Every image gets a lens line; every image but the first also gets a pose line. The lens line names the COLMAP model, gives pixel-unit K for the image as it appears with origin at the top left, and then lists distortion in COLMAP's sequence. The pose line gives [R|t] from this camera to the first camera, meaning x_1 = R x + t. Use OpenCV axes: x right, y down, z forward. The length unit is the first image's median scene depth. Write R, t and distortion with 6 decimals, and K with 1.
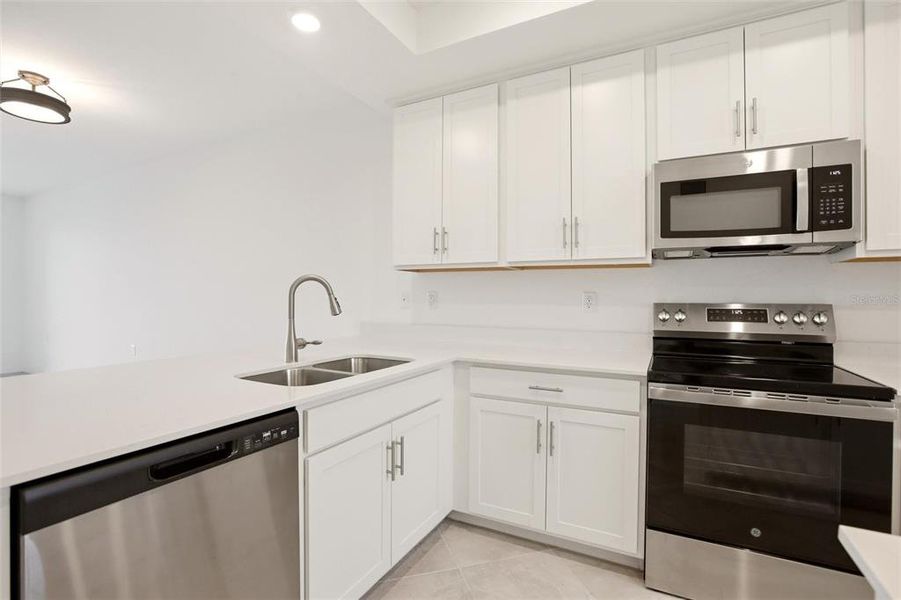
lens RADIAL K [[427.6, 0, 450.7], [0, 427.6, 293.4], [0, 0, 1]] dist [-0.036854, 0.007312]
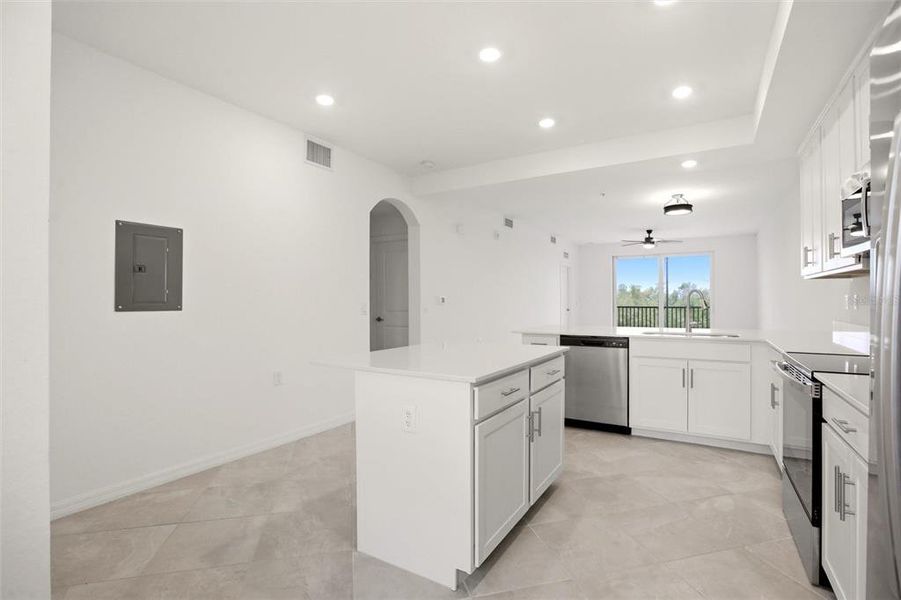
lens RADIAL K [[427.6, 0, 458.5], [0, 427.6, 302.1], [0, 0, 1]] dist [-0.036854, 0.007312]
pose [[-0.053913, 0.001031, -0.998545, 1.659867], [0.007486, 0.999972, 0.000629, 0.007222], [0.998518, -0.007441, -0.053920, 0.002365]]
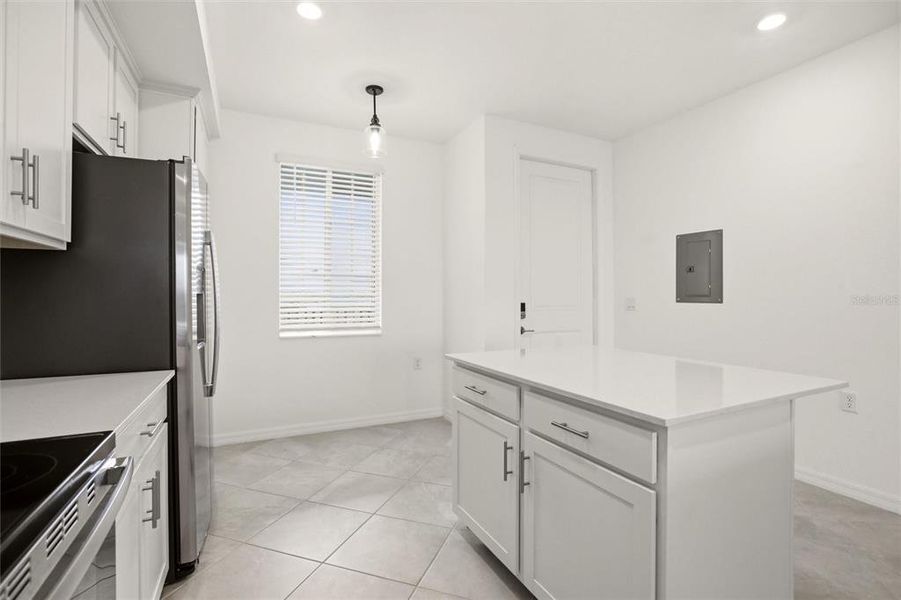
lens RADIAL K [[417.0, 0, 452.6], [0, 417.0, 300.5], [0, 0, 1]] dist [-0.021110, 0.001798]
pose [[-0.804502, -0.008765, 0.593885, 0.181251], [-0.005201, 0.999957, 0.007713, 0.012856], [-0.593927, 0.003117, -0.804513, 0.826580]]
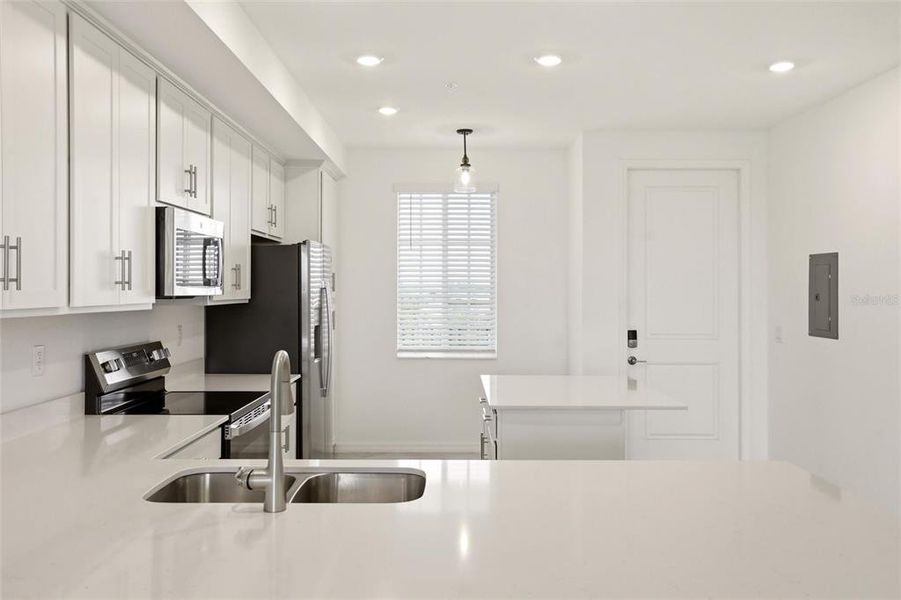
lens RADIAL K [[766.7, 0, 452.6], [0, 766.7, 295.6], [0, 0, 1]] dist [0.012507, 0.003876]
pose [[-0.451745, -0.012580, 0.892058, -1.344013], [-0.007952, 0.999918, 0.010074, -0.124134], [-0.892112, -0.002543, -0.451808, 1.179289]]
